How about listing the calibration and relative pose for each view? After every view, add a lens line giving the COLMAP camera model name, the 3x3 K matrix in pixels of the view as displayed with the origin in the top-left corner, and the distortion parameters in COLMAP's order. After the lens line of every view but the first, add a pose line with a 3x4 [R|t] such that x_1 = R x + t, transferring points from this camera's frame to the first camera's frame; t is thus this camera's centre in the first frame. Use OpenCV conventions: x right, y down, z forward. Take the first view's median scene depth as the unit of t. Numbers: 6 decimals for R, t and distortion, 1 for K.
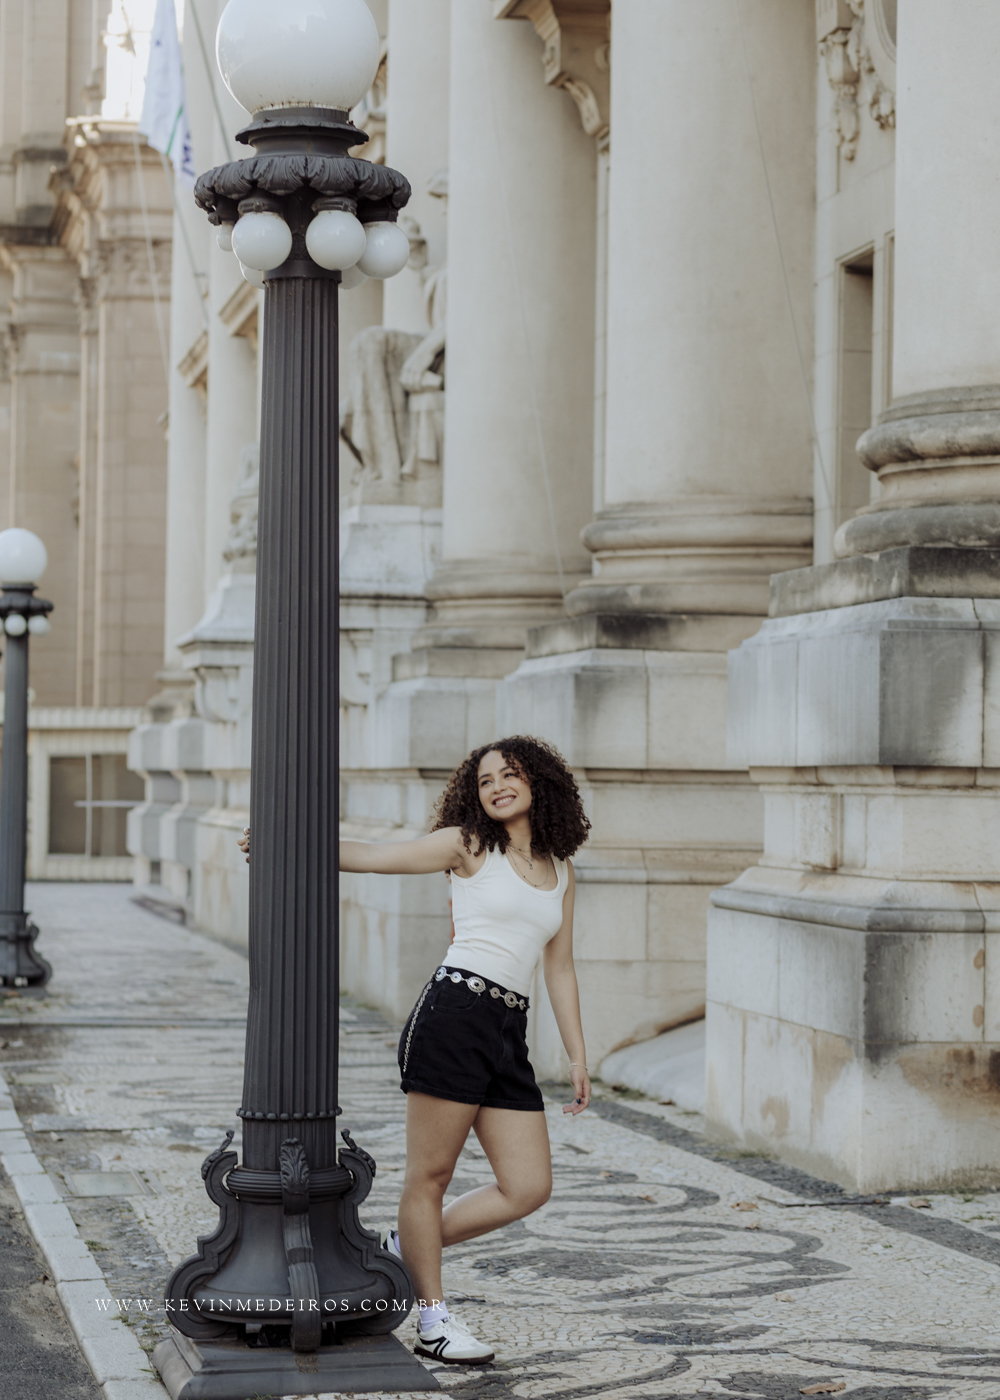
lens RADIAL K [[3987.8, 0, 500.0], [0, 3987.8, 700.0], [0, 0, 1]] dist [0.051435, -0.509616]
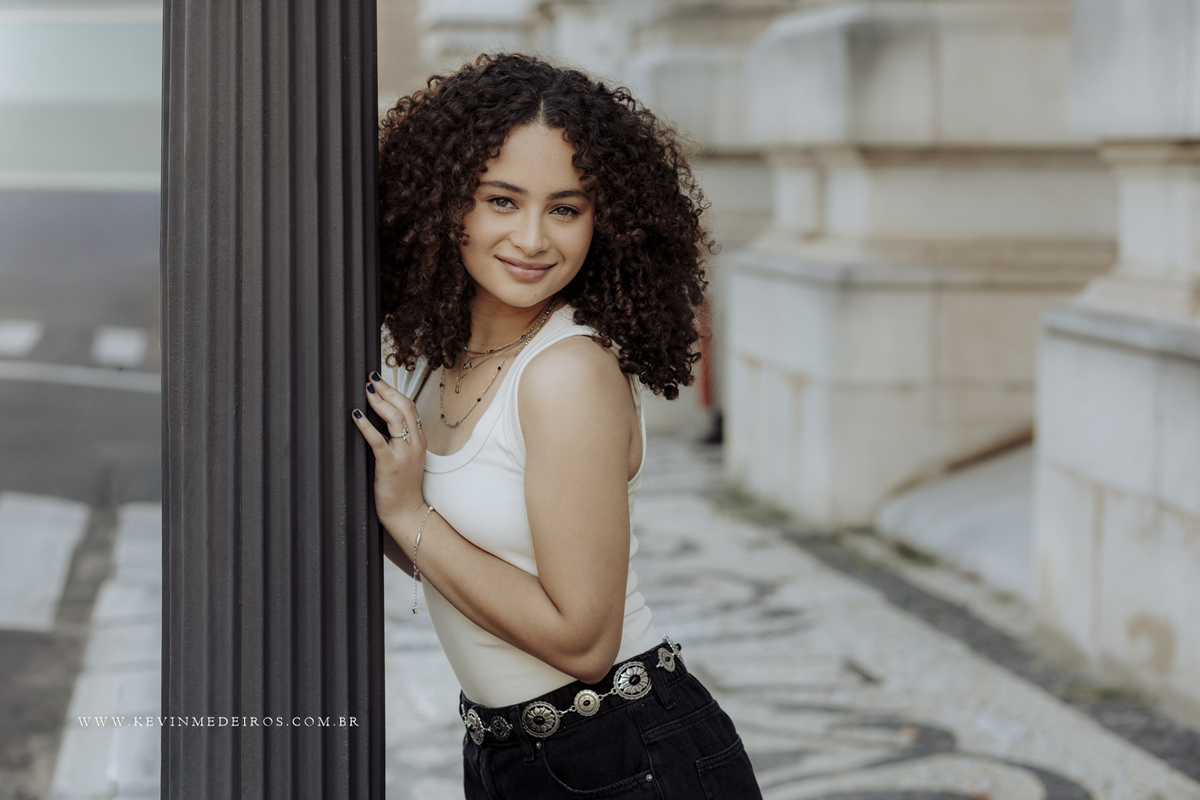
lens RADIAL K [[2932.7, 0, 600.0], [0, 2932.7, 400.0], [0, 0, 1]] dist [0.077697, 0.331642]
pose [[0.998772, -0.001584, -0.049518, -0.002872], [0.006576, 0.994884, 0.100814, 0.013771], [0.049105, -0.101015, 0.993672, 0.692923]]
